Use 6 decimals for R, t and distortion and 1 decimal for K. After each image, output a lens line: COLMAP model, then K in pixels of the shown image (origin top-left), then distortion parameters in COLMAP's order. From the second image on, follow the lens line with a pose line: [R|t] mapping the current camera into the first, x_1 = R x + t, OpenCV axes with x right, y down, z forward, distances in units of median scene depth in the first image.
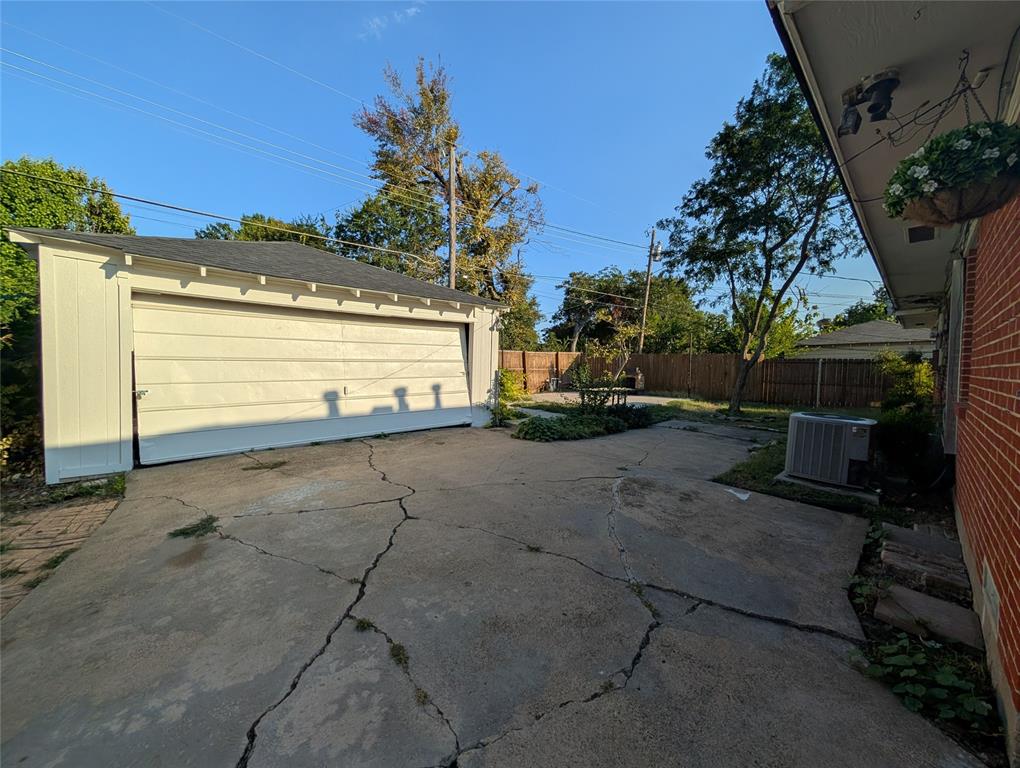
lens RADIAL K [[386.9, 0, 508.7], [0, 386.9, 385.0], [0, 0, 1]] dist [0.000125, 0.000201]
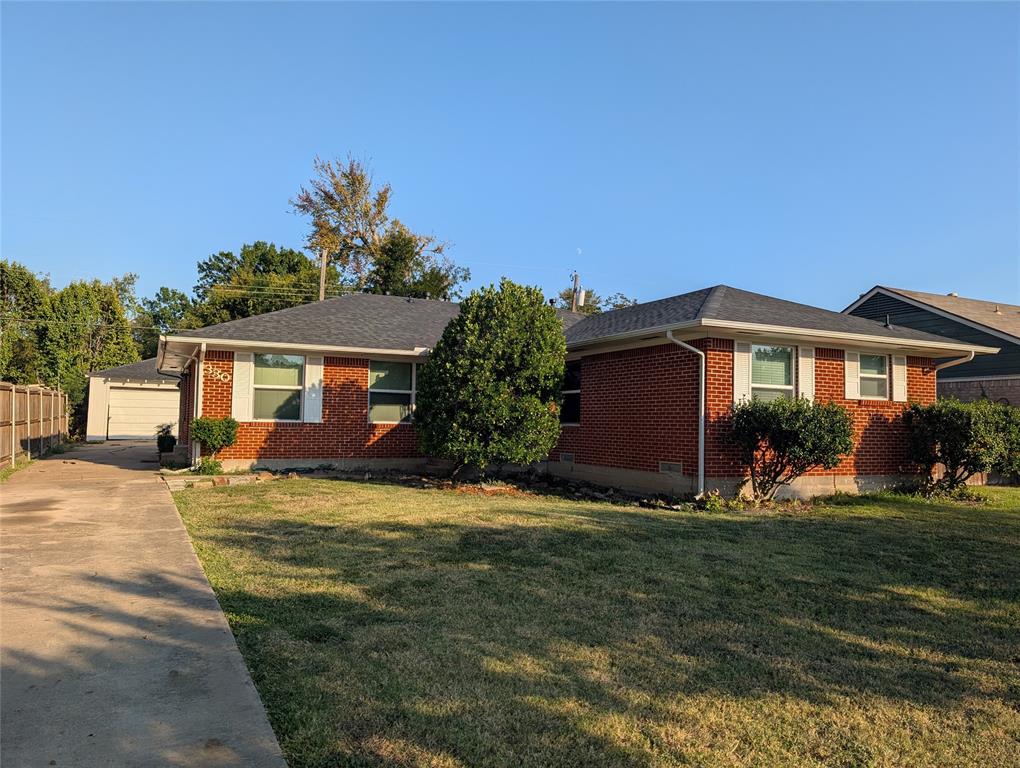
lens RADIAL K [[717.7, 0, 510.6], [0, 717.7, 383.1], [0, 0, 1]] dist [-0.005444, -0.001001]
pose [[0.958503, -0.011040, -0.284870, 0.824612], [-0.020175, 0.994118, -0.106409, 0.062301], [0.284369, 0.107741, 0.952642, -0.785929]]
